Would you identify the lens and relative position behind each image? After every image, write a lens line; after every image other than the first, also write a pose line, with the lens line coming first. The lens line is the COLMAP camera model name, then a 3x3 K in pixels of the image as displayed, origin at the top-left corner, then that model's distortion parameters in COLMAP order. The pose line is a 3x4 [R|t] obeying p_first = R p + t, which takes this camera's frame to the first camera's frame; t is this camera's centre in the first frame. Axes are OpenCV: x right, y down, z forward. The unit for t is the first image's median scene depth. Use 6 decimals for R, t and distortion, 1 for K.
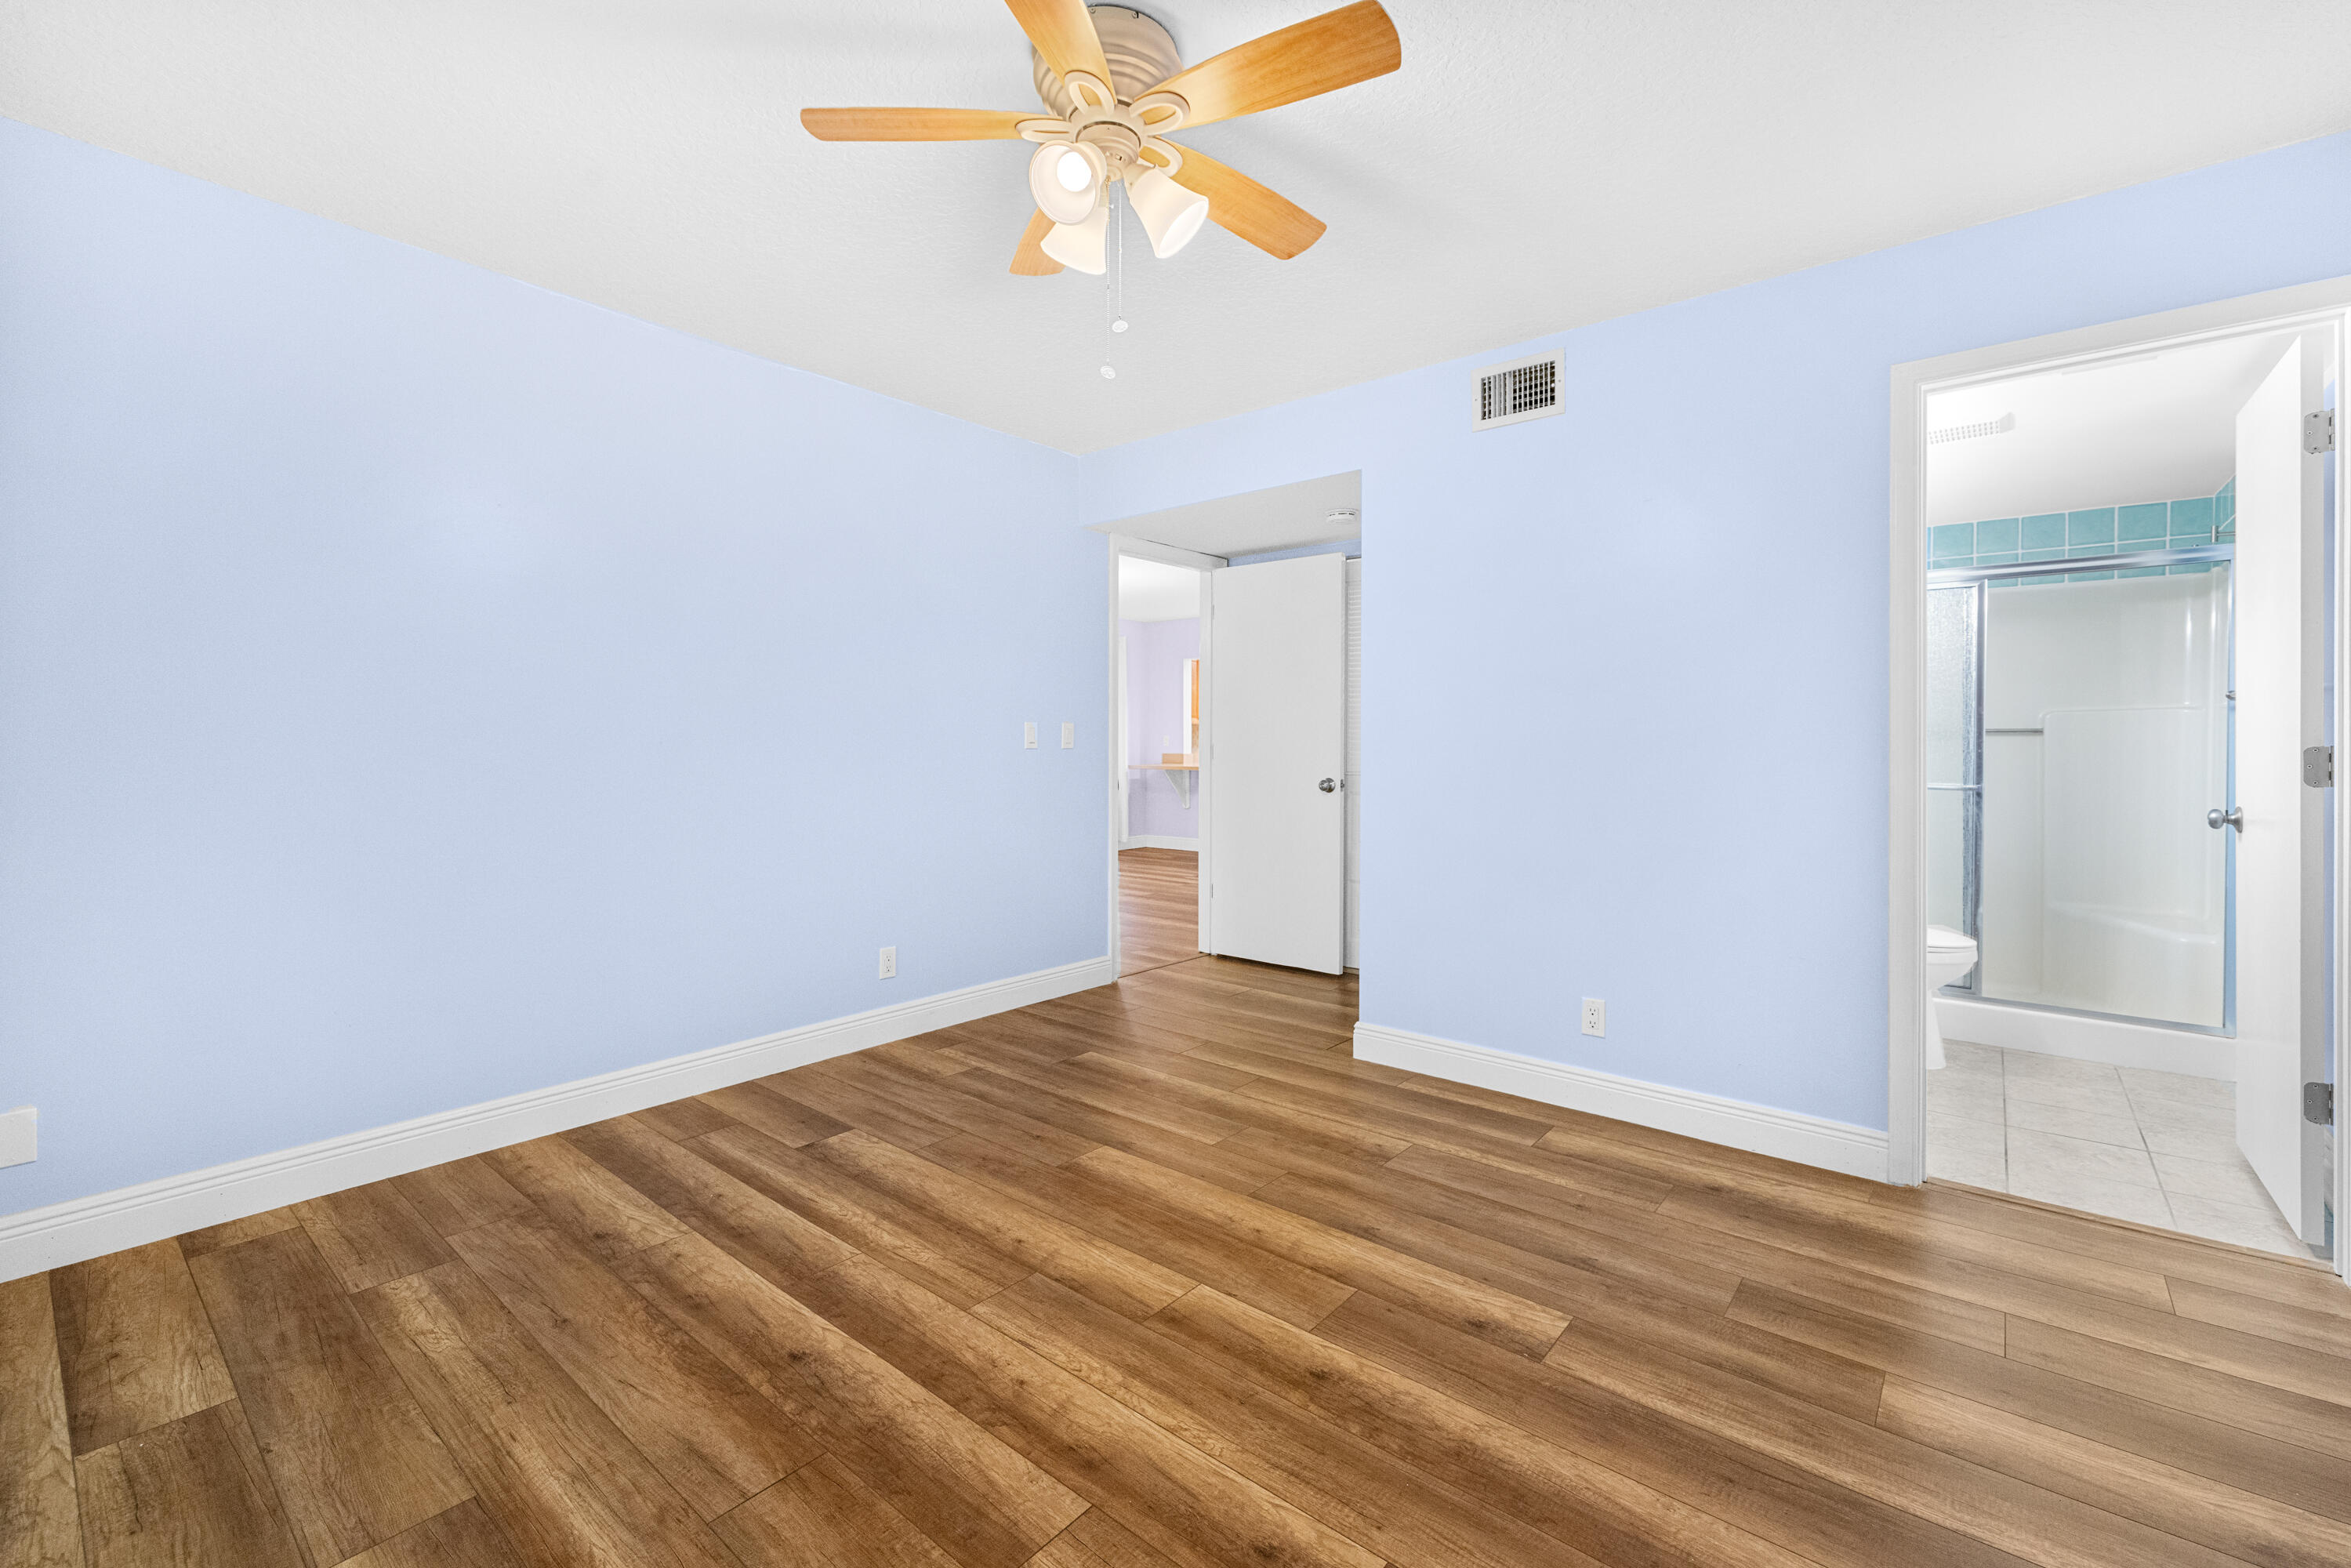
lens RADIAL K [[1012.0, 0, 1179.9], [0, 1012.0, 721.6], [0, 0, 1]] dist [-0.000135, 0.000044]
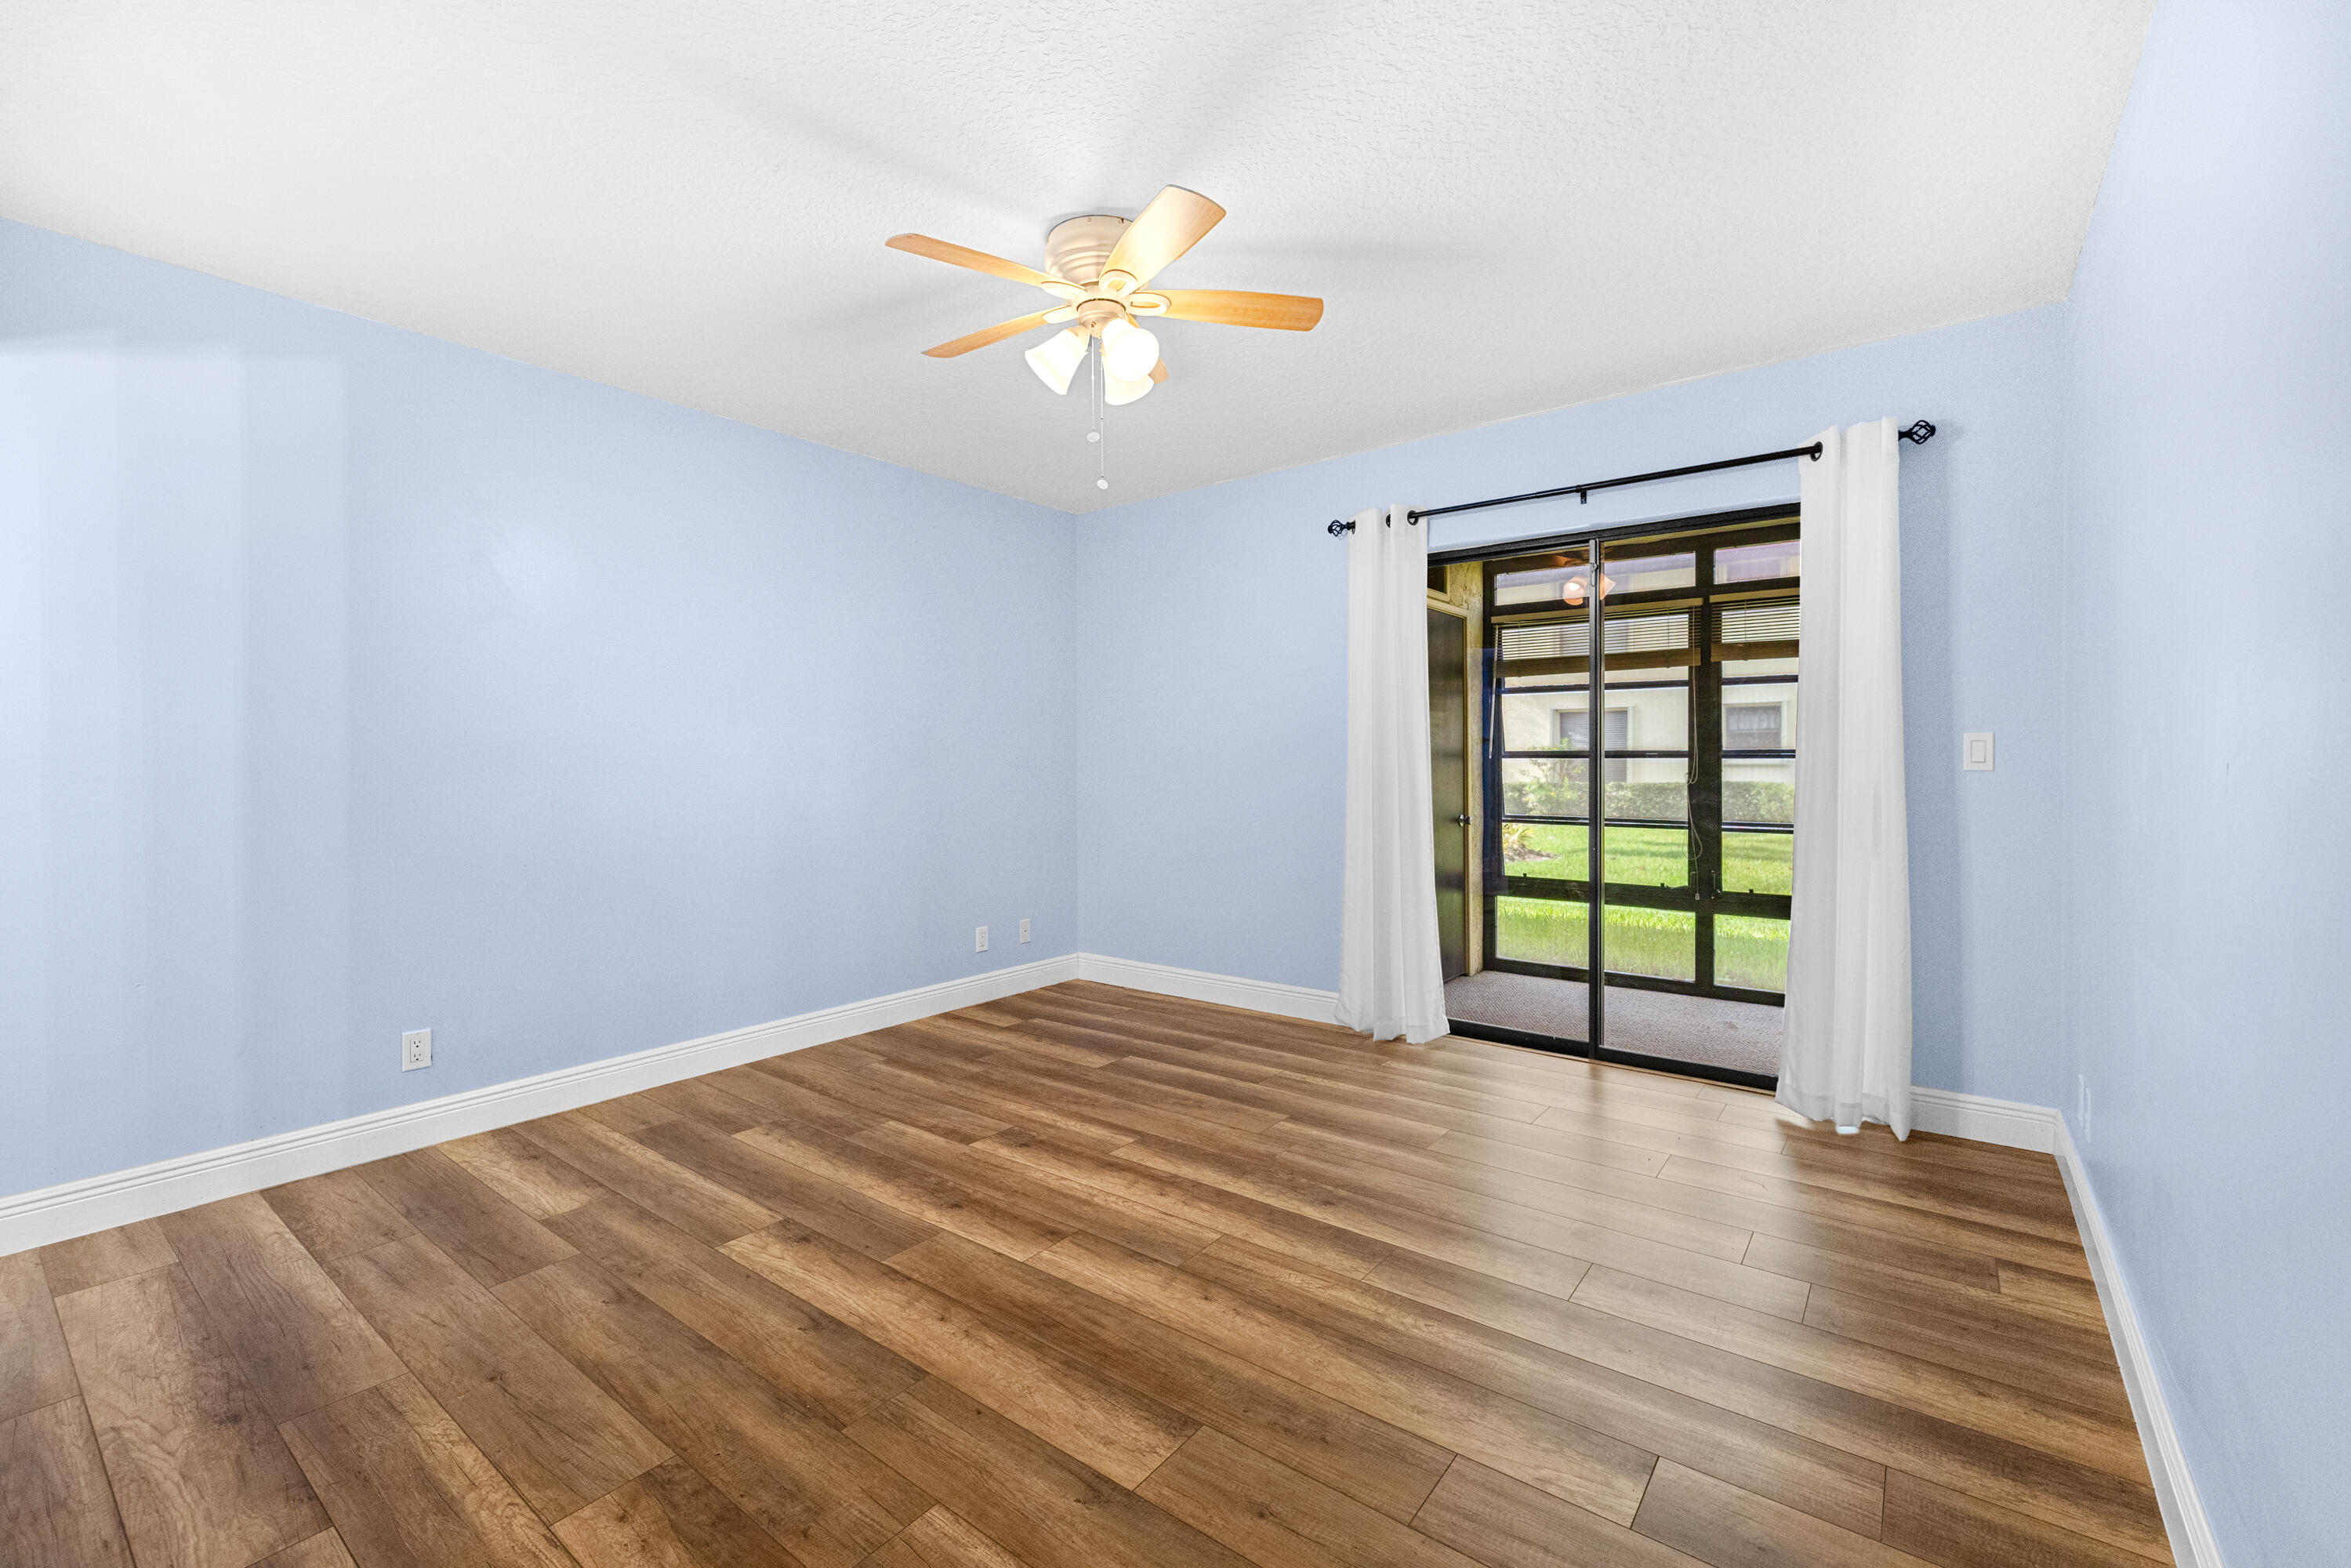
lens RADIAL K [[991.7, 0, 1182.5], [0, 991.7, 768.6], [0, 0, 1]] dist [0.000105, 0.000045]
pose [[-0.999037, 0.002977, -0.043764, -0.104823], [0.003330, 0.999962, -0.008017, 0.034048], [0.043739, -0.008155, -0.999010, 2.062094]]
